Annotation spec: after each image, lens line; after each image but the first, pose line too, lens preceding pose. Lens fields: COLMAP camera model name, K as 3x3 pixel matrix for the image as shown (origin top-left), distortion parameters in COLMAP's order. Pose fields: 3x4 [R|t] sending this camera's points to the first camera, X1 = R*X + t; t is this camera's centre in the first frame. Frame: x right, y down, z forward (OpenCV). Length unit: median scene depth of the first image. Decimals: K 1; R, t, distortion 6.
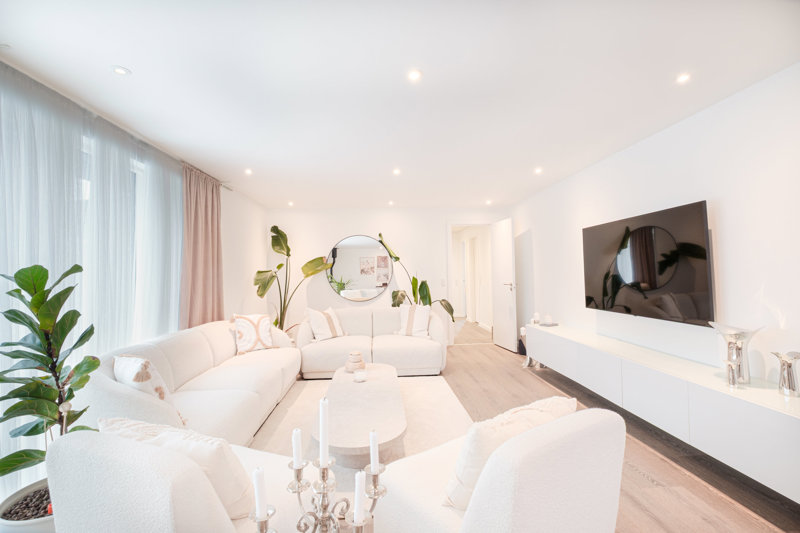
lens RADIAL K [[361.0, 0, 398.8], [0, 361.0, 264.4], [0, 0, 1]] dist [-0.011601, -0.000464]
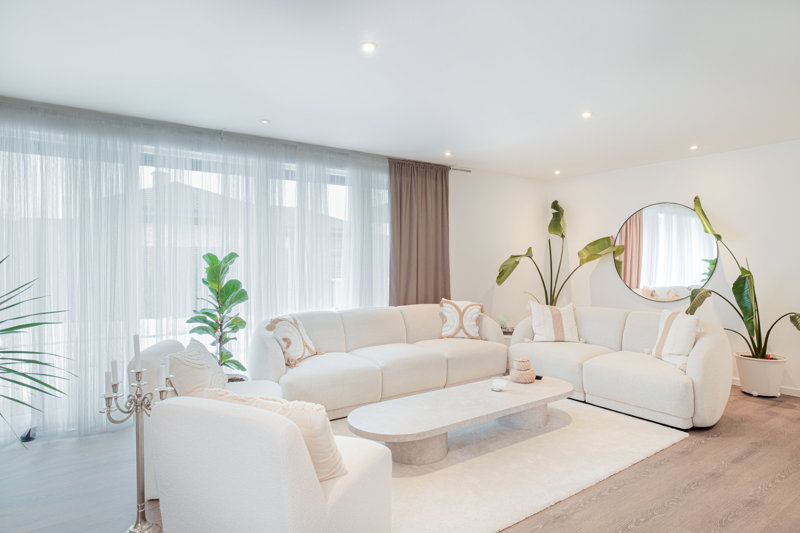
lens RADIAL K [[454.7, 0, 402.3], [0, 454.7, 264.5], [0, 0, 1]] dist [-0.003463, 0.001823]
pose [[0.527540, 0.023266, -0.849212, 0.548554], [0.012635, 0.999299, 0.035228, -0.003072], [0.849436, -0.029314, 0.526876, 0.226705]]
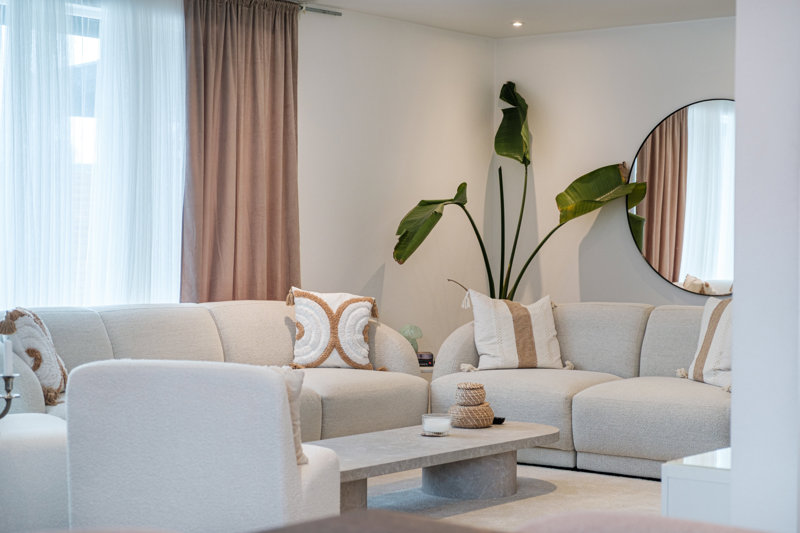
lens RADIAL K [[1520.3, 0, 401.4], [0, 1520.3, 267.2], [0, 0, 1]] dist [0.148144, 0.000000]
pose [[0.747726, 0.037145, -0.662968, 0.958700], [-0.005927, 0.998768, 0.049275, 0.011080], [0.663981, -0.032915, 0.747024, -0.399929]]
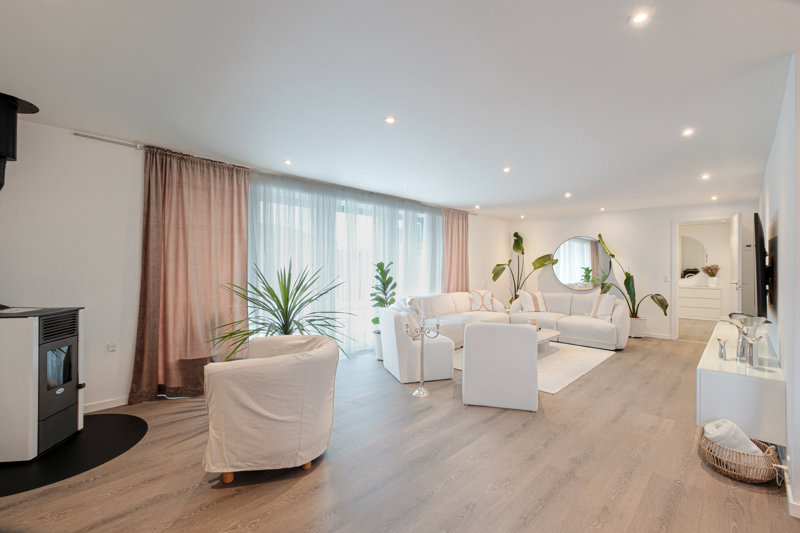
lens RADIAL K [[349.0, 0, 400.2], [0, 349.0, 265.0], [0, 0, 1]] dist [0.003846, 0.000274]
pose [[0.672909, 0.019730, -0.739462, 0.552841], [-0.001785, 0.999685, 0.025049, -0.019024], [0.739723, -0.015536, 0.672732, -0.386898]]
